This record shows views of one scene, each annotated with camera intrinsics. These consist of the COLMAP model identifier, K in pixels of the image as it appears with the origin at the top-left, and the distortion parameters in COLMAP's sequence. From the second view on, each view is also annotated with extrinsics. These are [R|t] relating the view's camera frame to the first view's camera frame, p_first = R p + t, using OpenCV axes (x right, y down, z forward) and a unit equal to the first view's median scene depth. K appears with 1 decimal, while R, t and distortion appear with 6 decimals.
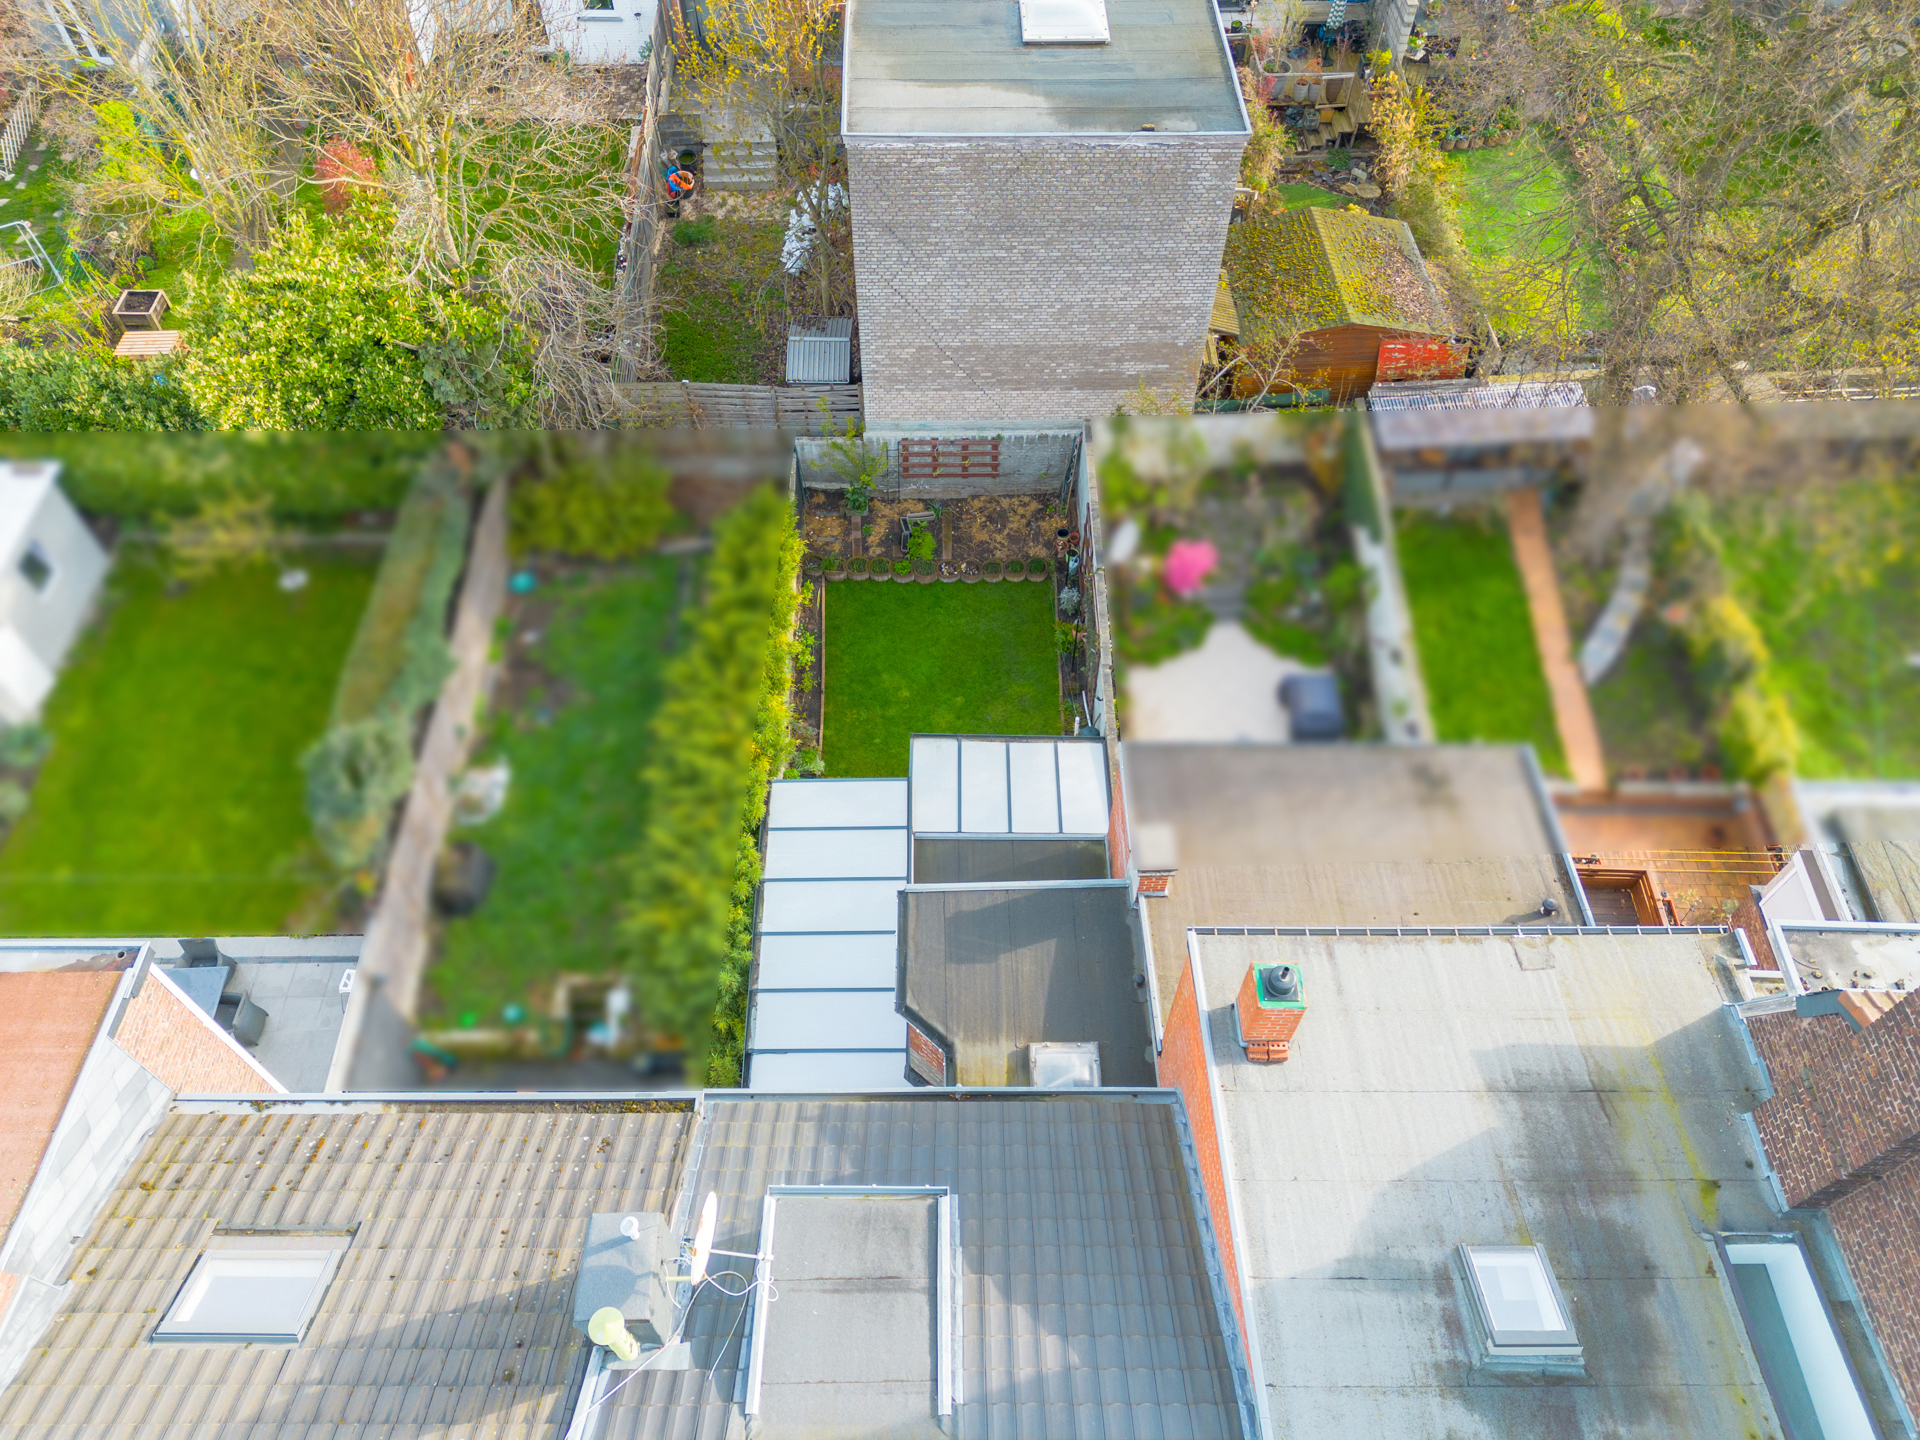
lens RADIAL K [[1349.6, 0, 960.0], [0, 1349.6, 720.0], [0, 0, 1]] dist [0.024574, -0.000603]
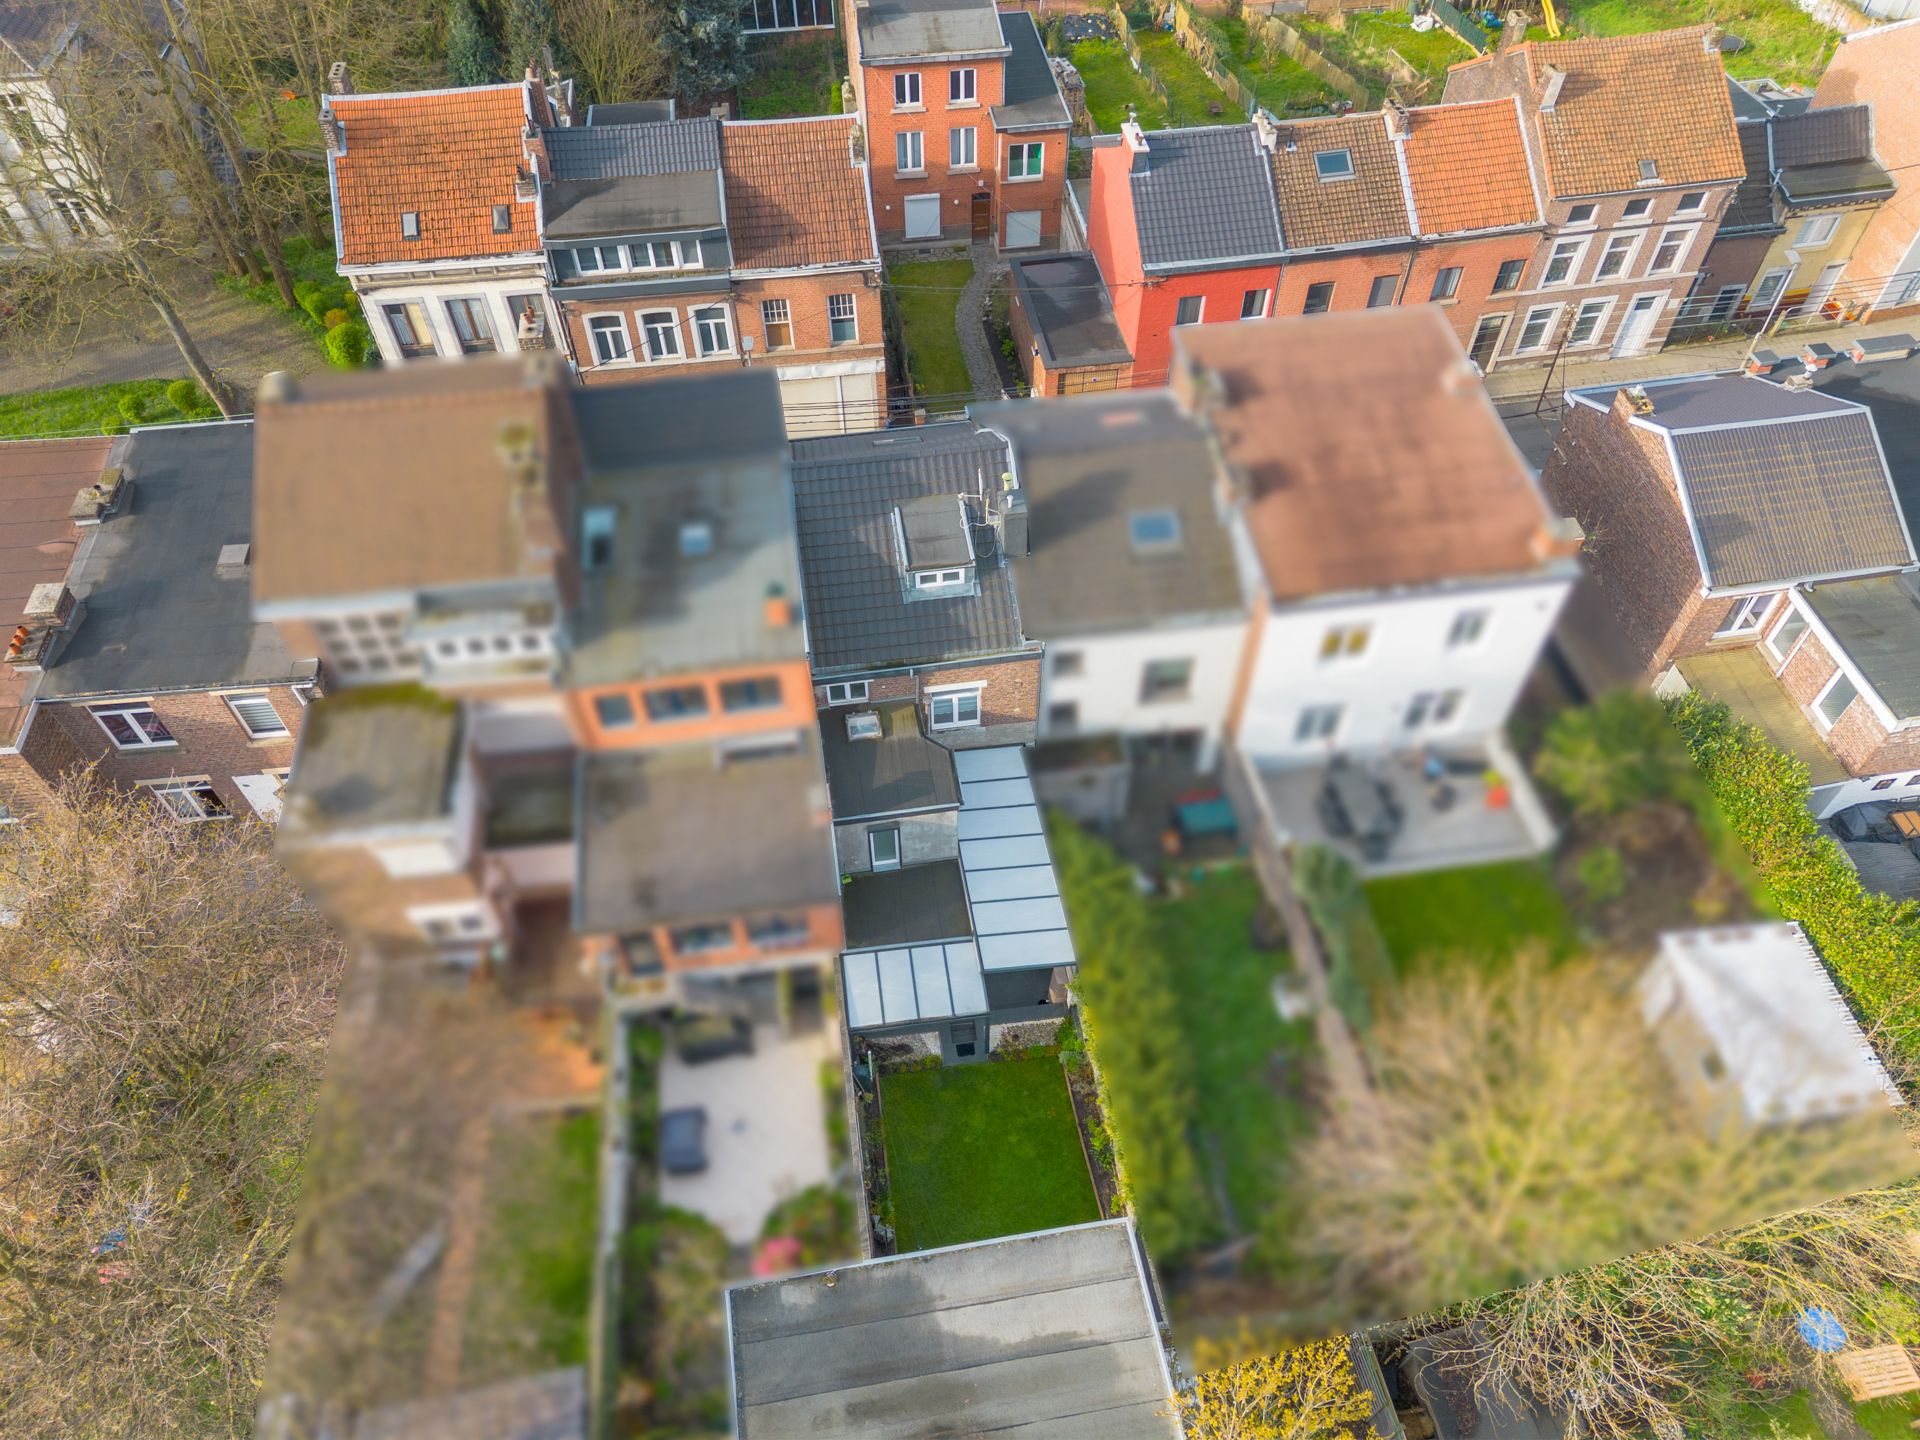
lens RADIAL K [[1349.6, 0, 960.0], [0, 1349.6, 720.0], [0, 0, 1]] dist [0.024574, -0.000603]
pose [[-0.990010, 0.109613, -0.088684, 0.066007], [-0.115428, -0.268873, 0.956234, -0.976748], [0.080971, 0.956918, 0.278839, 0.256483]]
